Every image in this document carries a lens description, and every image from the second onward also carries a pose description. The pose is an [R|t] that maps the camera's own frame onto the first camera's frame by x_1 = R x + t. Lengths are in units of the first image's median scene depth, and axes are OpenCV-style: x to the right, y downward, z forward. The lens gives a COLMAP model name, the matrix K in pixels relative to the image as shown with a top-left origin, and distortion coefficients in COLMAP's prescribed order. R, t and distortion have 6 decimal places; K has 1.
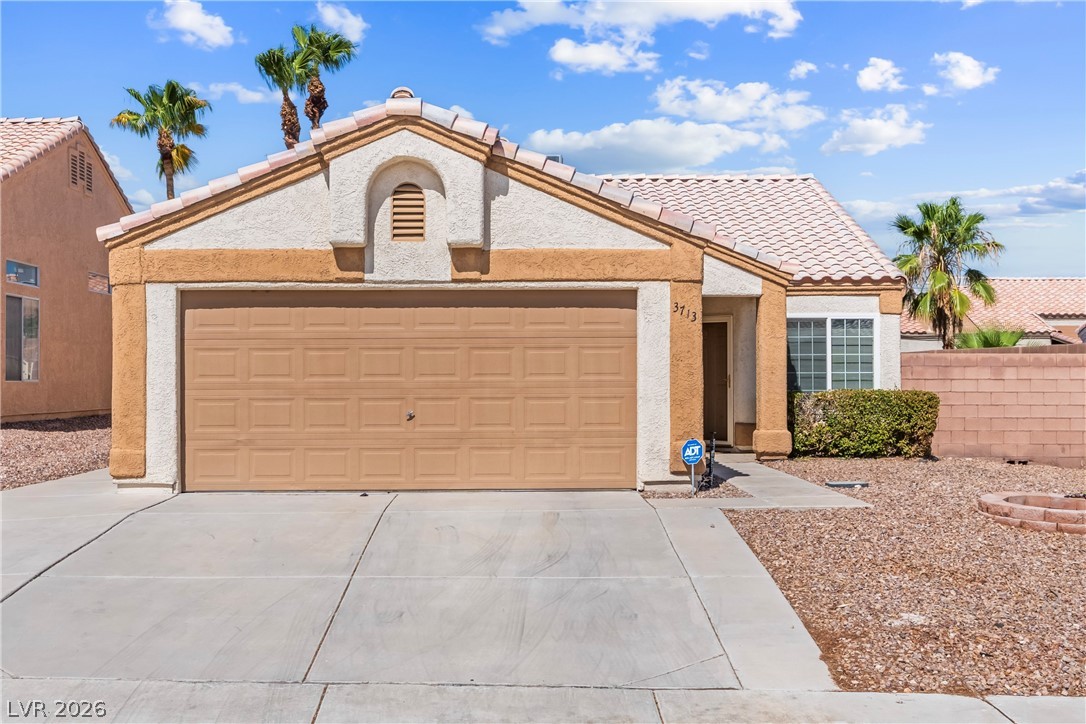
lens RADIAL K [[1301.5, 0, 543.0], [0, 1301.5, 362.0], [0, 0, 1]] dist [0.013366, 0.009102]
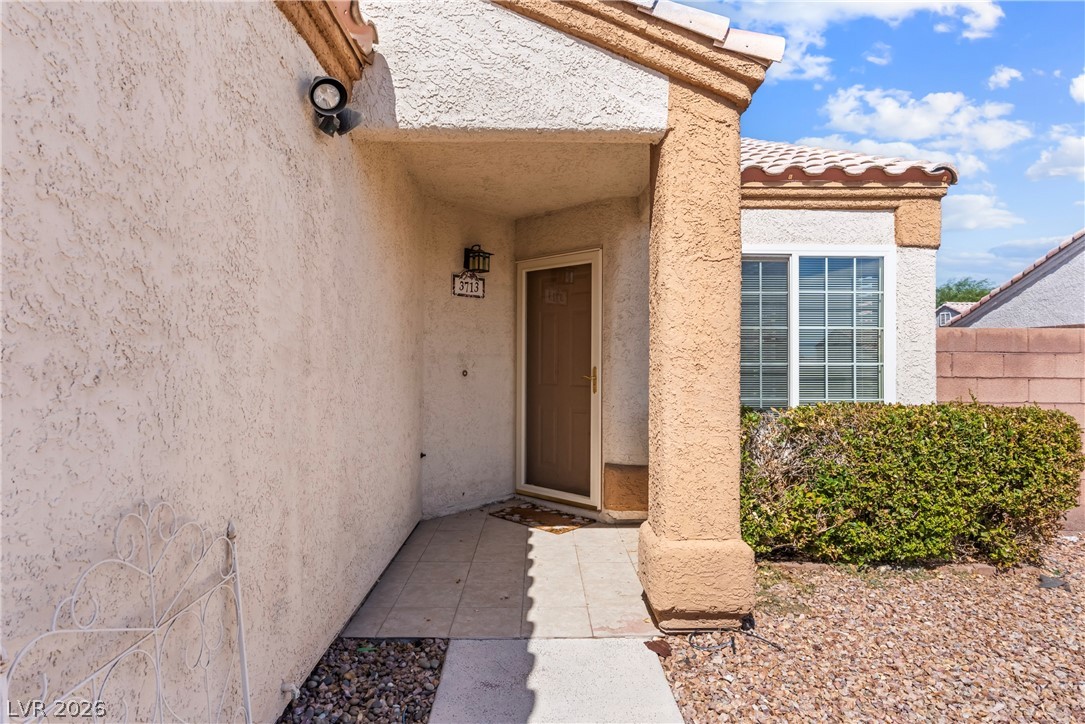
lens RADIAL K [[631.3, 0, 542.5], [0, 631.3, 362.0], [0, 0, 1]] dist [-0.002126, -0.000428]
pose [[0.999982, 0.005912, -0.001316, 0.124355], [-0.005897, 0.999919, 0.011270, 0.005270], [0.001383, -0.011262, 0.999936, 0.762667]]
